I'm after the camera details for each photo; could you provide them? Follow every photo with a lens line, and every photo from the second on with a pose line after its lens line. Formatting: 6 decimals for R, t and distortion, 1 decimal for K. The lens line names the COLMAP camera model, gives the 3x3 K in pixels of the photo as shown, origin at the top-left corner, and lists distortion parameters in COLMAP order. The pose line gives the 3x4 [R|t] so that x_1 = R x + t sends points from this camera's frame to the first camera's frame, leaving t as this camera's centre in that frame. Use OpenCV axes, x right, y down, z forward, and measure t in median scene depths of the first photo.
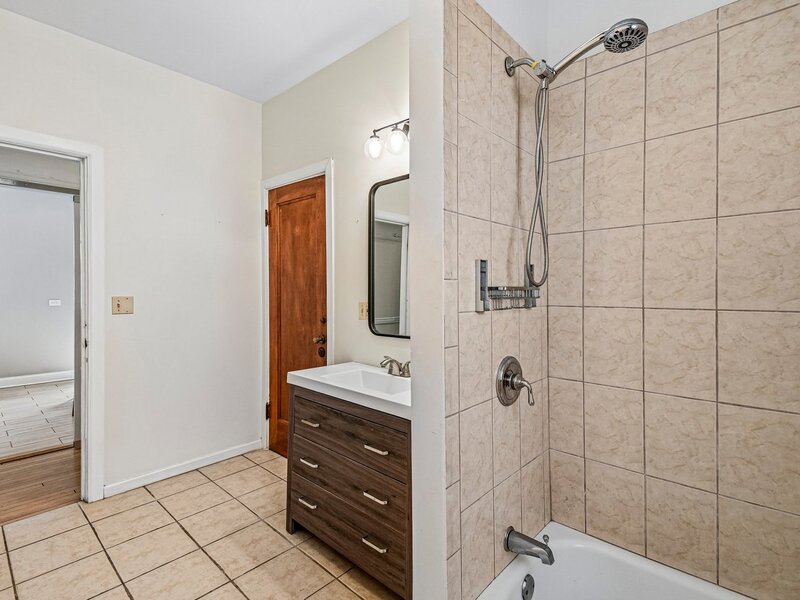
lens RADIAL K [[392.8, 0, 400.5], [0, 392.8, 295.4], [0, 0, 1]] dist [0.021317, 0.000175]
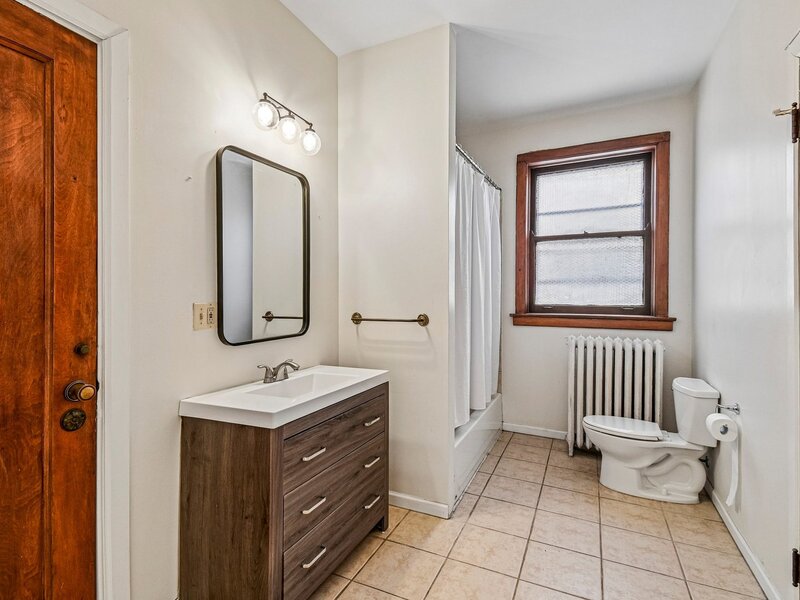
lens RADIAL K [[392.8, 0, 400.5], [0, 392.8, 297.4], [0, 0, 1]] dist [0.021317, 0.000175]
pose [[-0.286210, -0.008787, 0.958127, -1.096039], [0.007927, 0.999902, 0.011538, 0.001682], [-0.958134, 0.010897, -0.286113, 1.120755]]
